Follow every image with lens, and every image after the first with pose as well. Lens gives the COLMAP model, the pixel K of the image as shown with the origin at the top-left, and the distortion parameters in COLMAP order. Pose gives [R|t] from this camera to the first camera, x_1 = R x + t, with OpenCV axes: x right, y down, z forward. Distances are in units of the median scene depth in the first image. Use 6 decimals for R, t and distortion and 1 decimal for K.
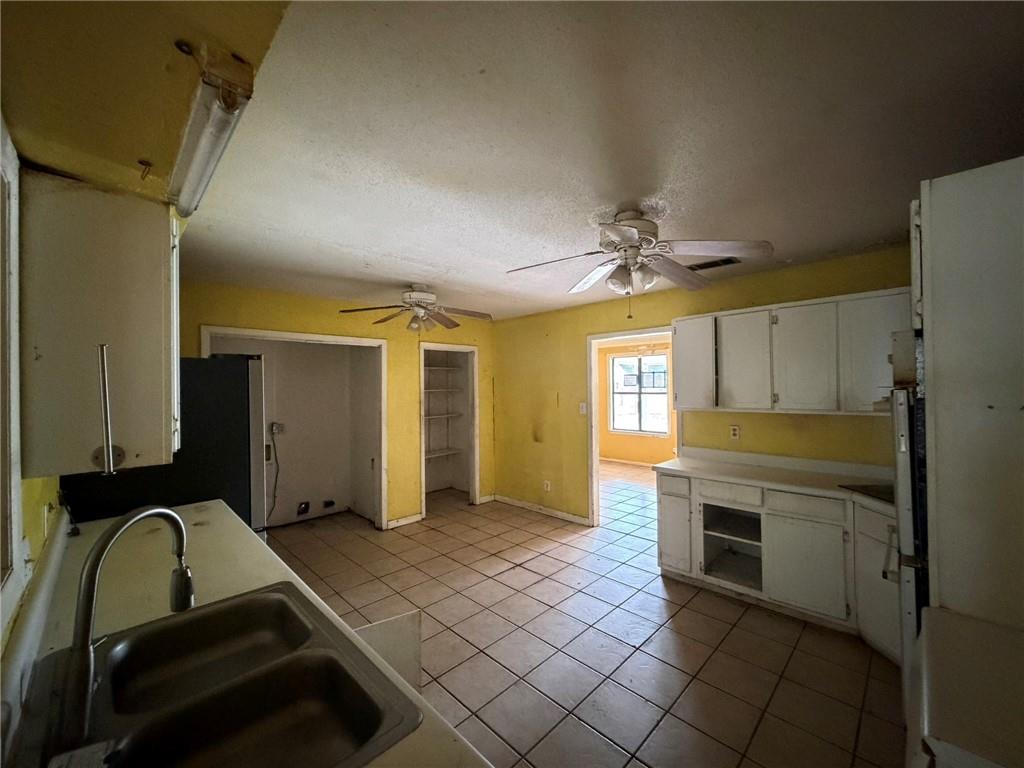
lens RADIAL K [[411.3, 0, 513.5], [0, 411.3, 381.9], [0, 0, 1]] dist [-0.001255, 0.000590]
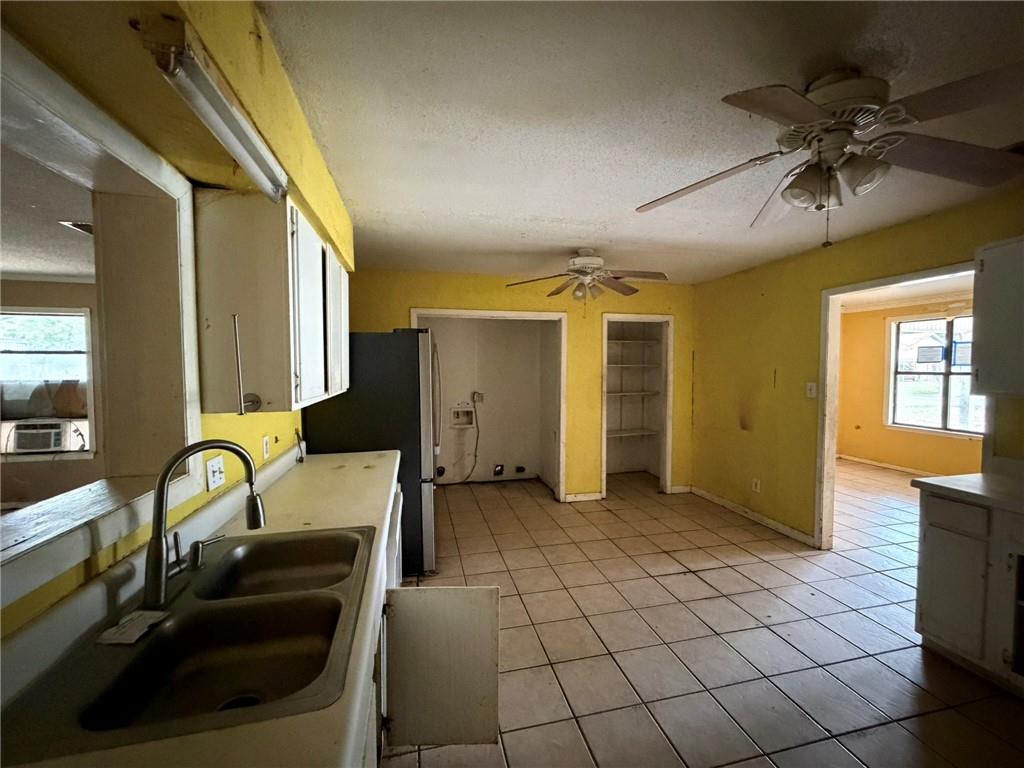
lens RADIAL K [[411.3, 0, 516.4], [0, 411.3, 384.0], [0, 0, 1]] dist [-0.001255, 0.000590]
pose [[0.847295, 0.029710, -0.530291, 0.119086], [-0.000935, 0.998516, 0.054449, 0.014962], [0.531122, -0.045639, 0.846065, 0.098971]]
